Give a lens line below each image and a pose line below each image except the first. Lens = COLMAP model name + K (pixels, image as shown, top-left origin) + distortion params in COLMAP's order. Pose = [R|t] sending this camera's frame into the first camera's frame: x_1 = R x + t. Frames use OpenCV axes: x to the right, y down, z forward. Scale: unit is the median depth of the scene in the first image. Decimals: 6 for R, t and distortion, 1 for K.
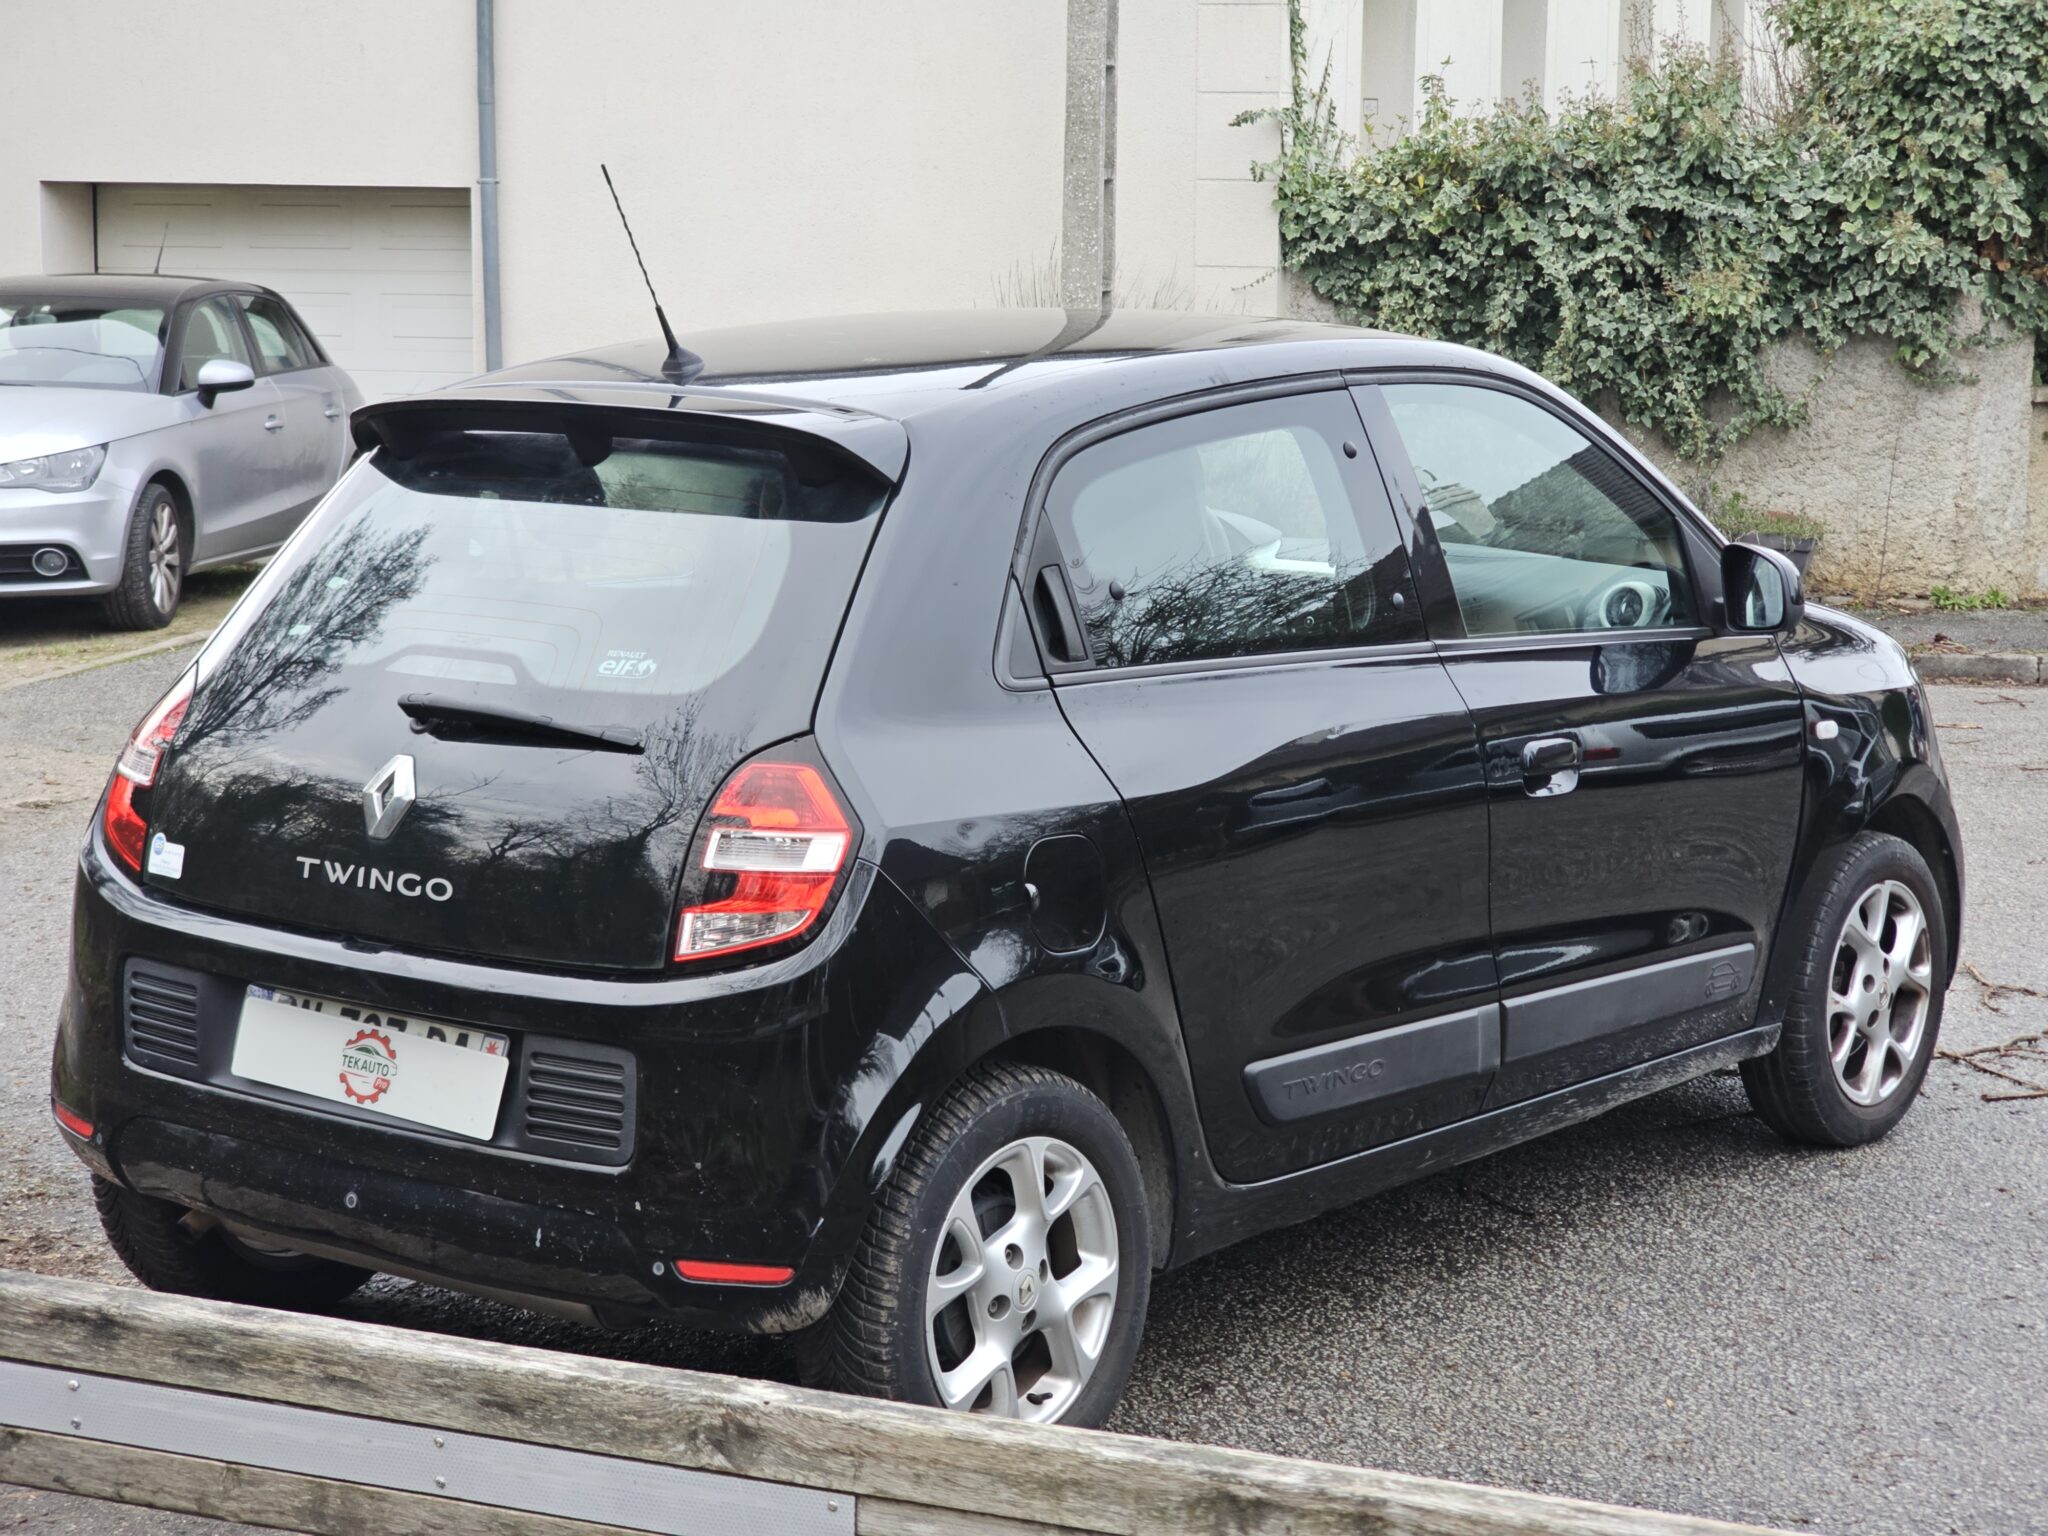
lens RADIAL K [[3997.5, 0, 1024.0], [0, 3997.5, 768.0], [0, 0, 1]] dist [-0.124269, 0.144593]
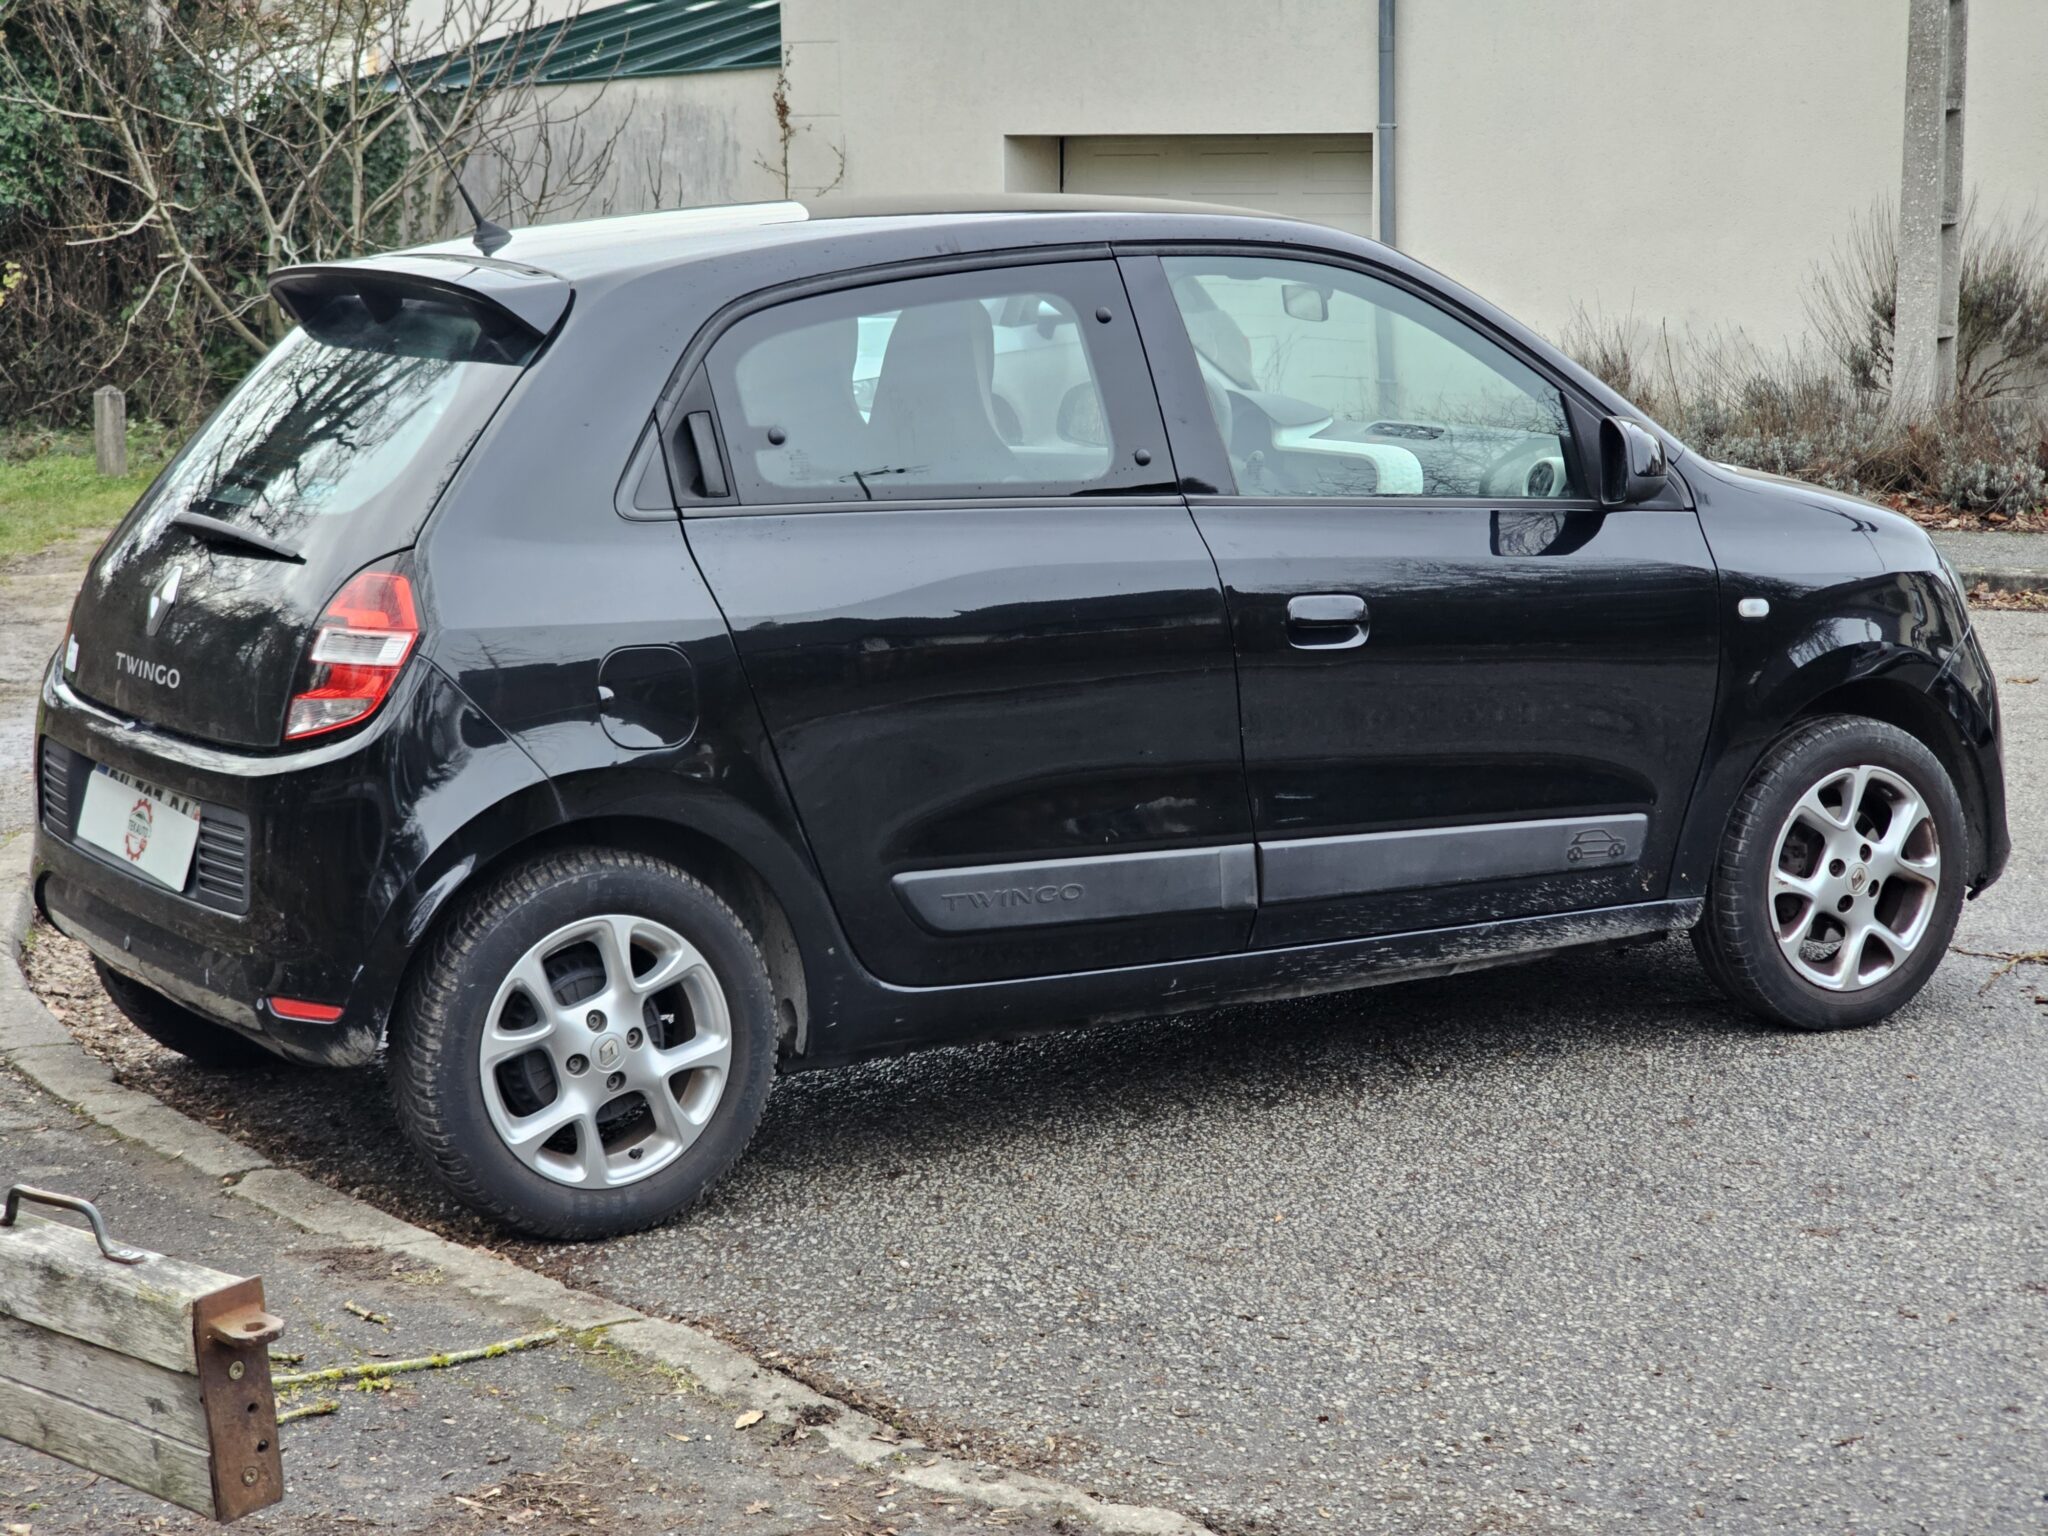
lens RADIAL K [[3994.1, 0, 1020.7], [0, 3994.1, 679.8], [0, 0, 1]] dist [0.017423, 0.208548]
pose [[0.924338, 0.030629, -0.380343, 0.498952], [-0.037323, 0.999251, -0.010236, 0.031423], [0.379744, 0.023657, 0.924789, 0.003049]]
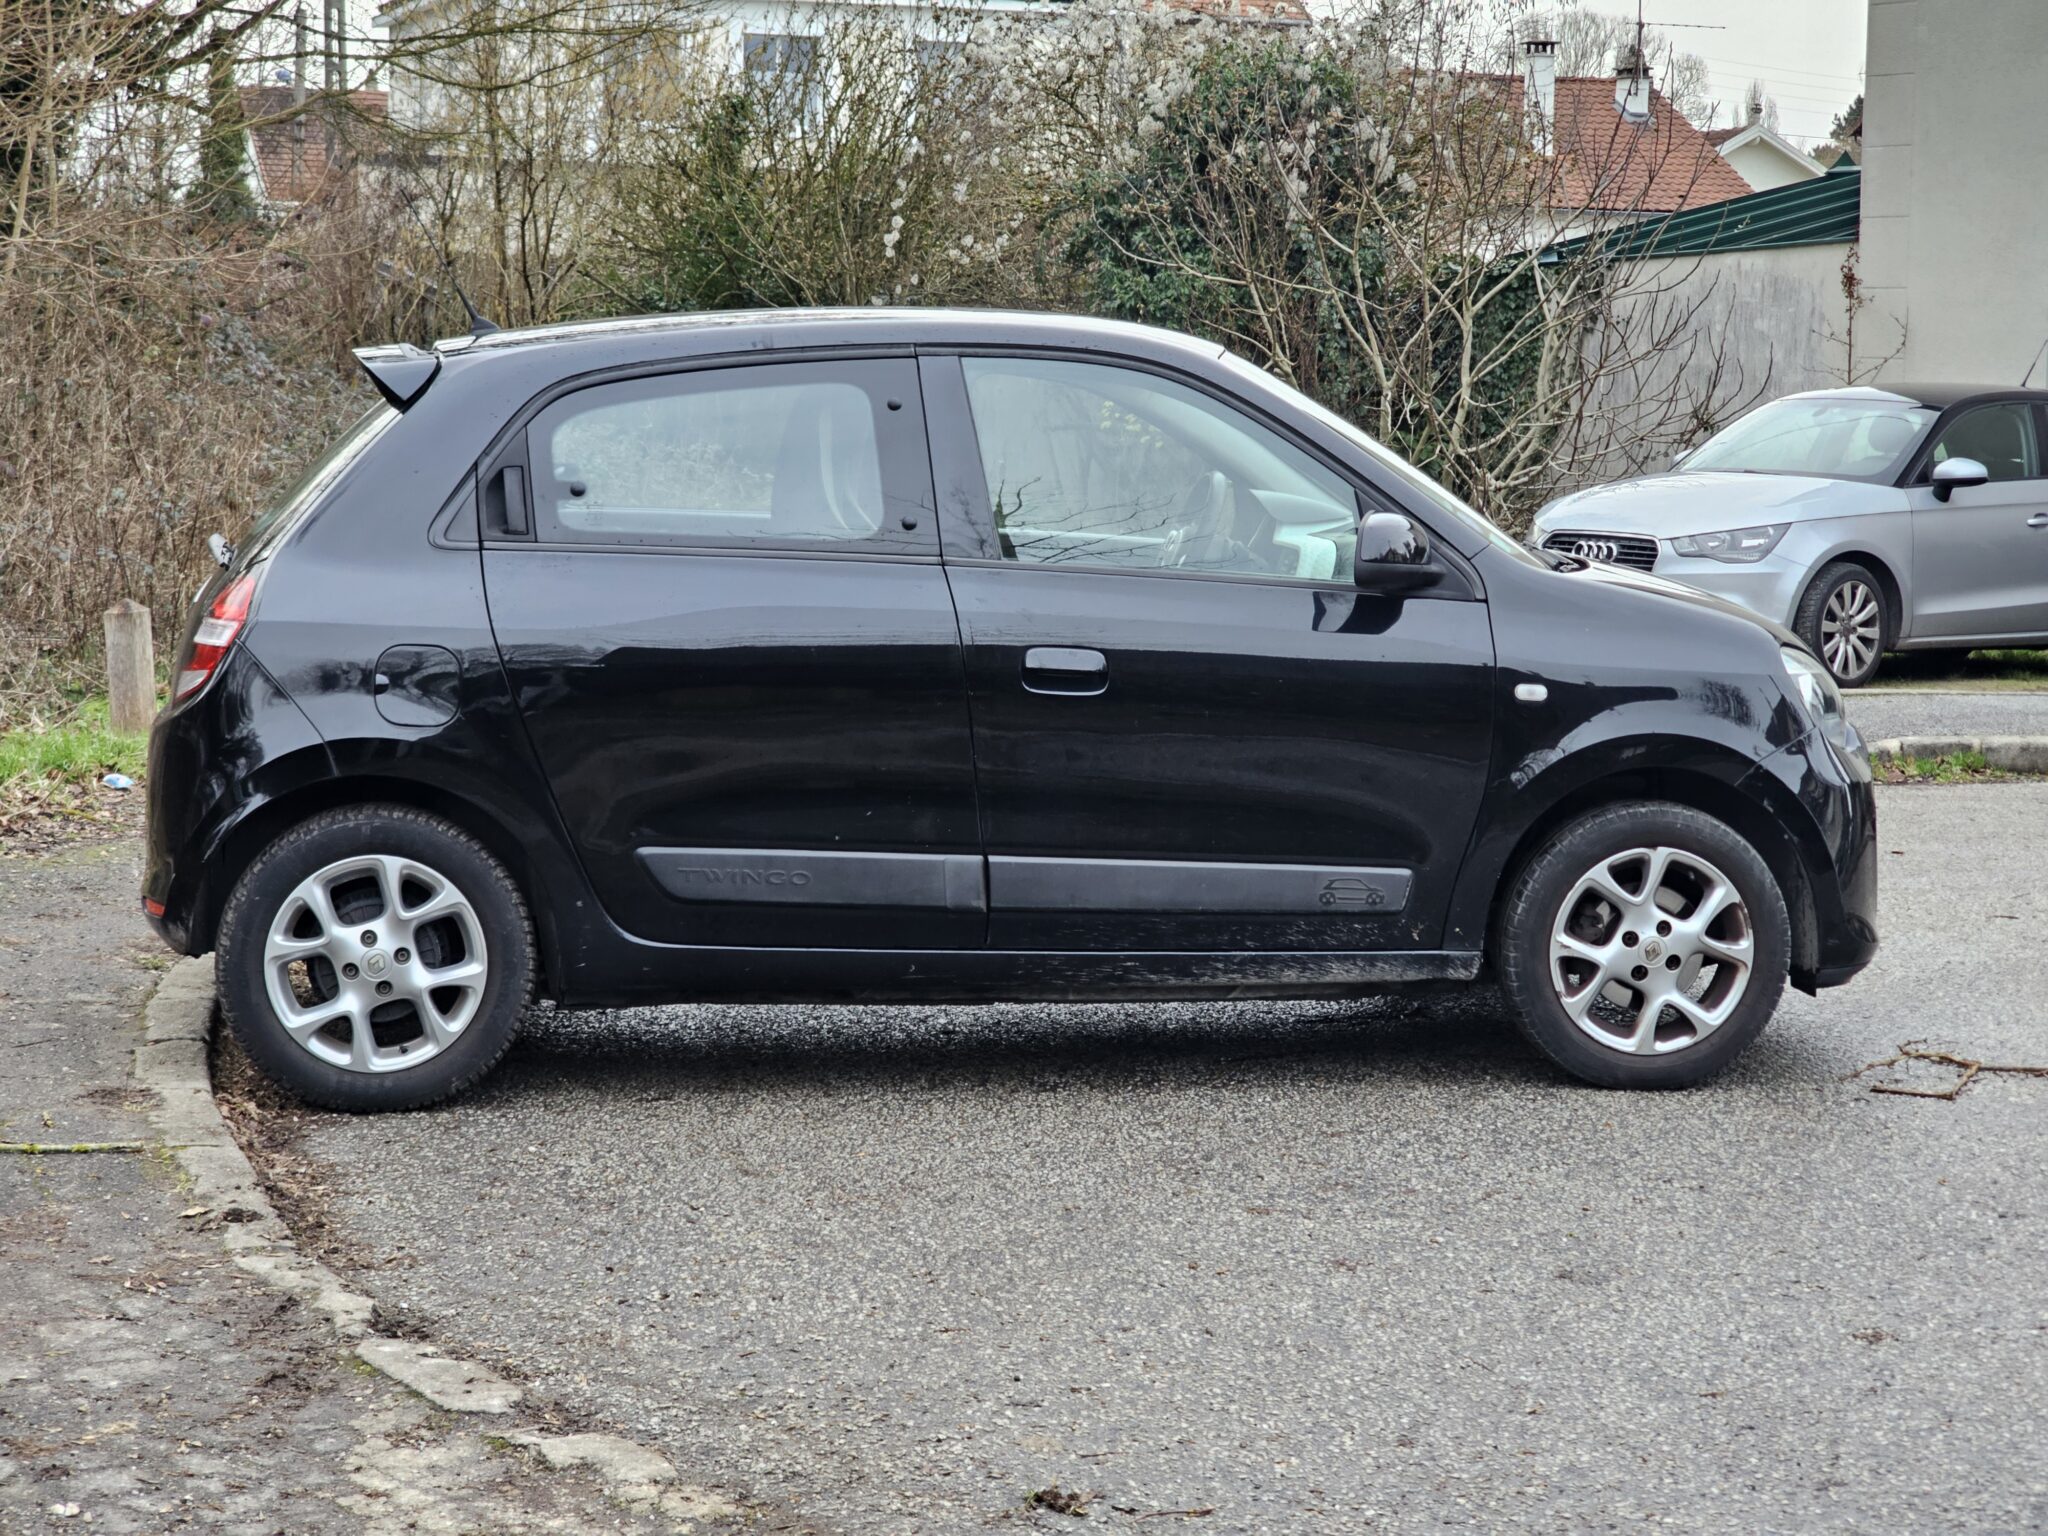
lens RADIAL K [[3994.1, 0, 1020.7], [0, 3994.1, 679.8], [0, 0, 1]] dist [0.017423, 0.208548]
pose [[0.673186, 0.057938, -0.737200, 1.122280], [-0.112777, 0.993308, -0.024918, 0.037416], [0.730823, 0.099914, 0.675215, 0.185059]]
